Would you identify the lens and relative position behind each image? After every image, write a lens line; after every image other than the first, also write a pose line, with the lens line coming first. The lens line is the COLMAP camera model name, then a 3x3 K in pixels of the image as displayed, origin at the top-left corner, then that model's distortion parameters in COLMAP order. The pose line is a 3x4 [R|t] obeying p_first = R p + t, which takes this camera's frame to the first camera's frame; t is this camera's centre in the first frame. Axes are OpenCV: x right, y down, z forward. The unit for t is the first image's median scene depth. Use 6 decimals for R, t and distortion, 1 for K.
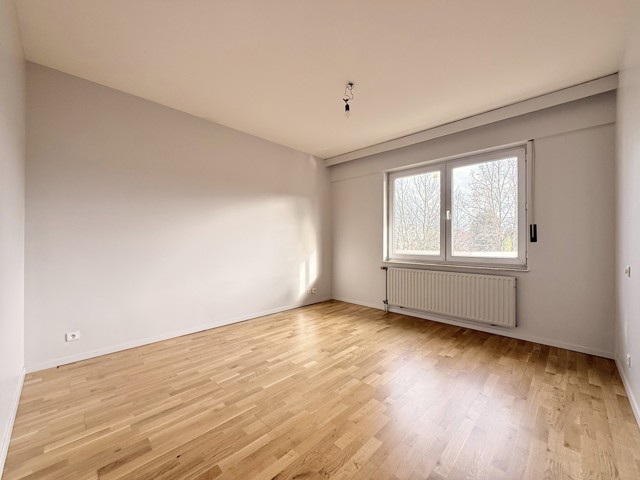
lens RADIAL K [[259.1, 0, 315.3], [0, 259.1, 239.9], [0, 0, 1]] dist [-0.006600, 0.000215]
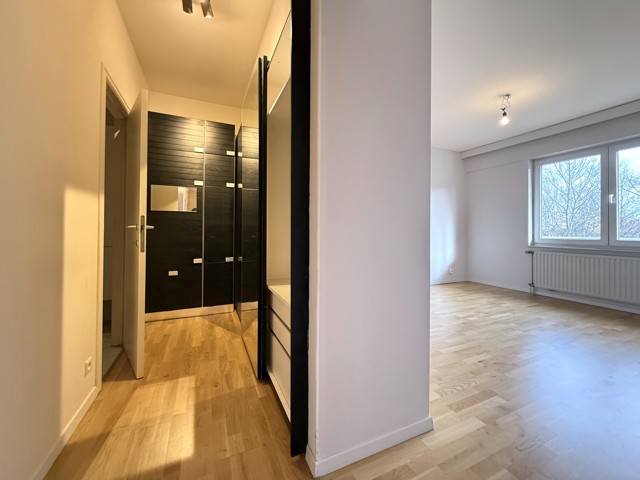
lens RADIAL K [[259.1, 0, 318.3], [0, 259.1, 229.1], [0, 0, 1]] dist [-0.006600, 0.000215]
pose [[0.934131, 0.000775, -0.356929, -0.184222], [-0.002865, 0.999982, -0.005328, 0.028656], [0.356919, 0.006000, 0.934116, -0.317031]]
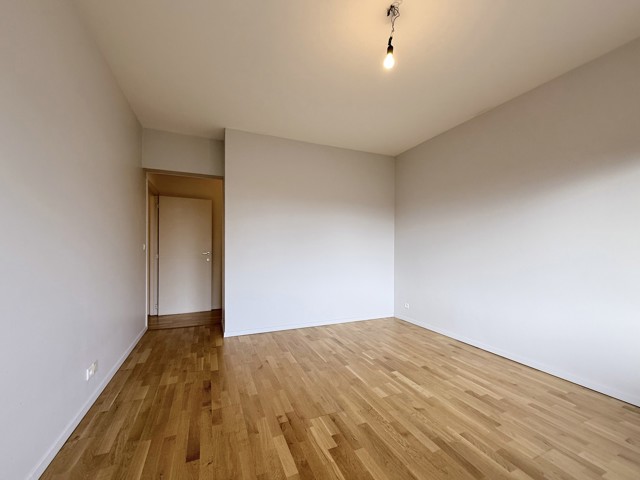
lens RADIAL K [[259.1, 0, 320.3], [0, 259.1, 243.6], [0, 0, 1]] dist [-0.006600, 0.000215]
pose [[-0.366060, -0.016237, -0.930450, 0.559356], [-0.003702, 0.999865, -0.015992, 0.001613], [0.930584, -0.002409, -0.366071, 0.736719]]
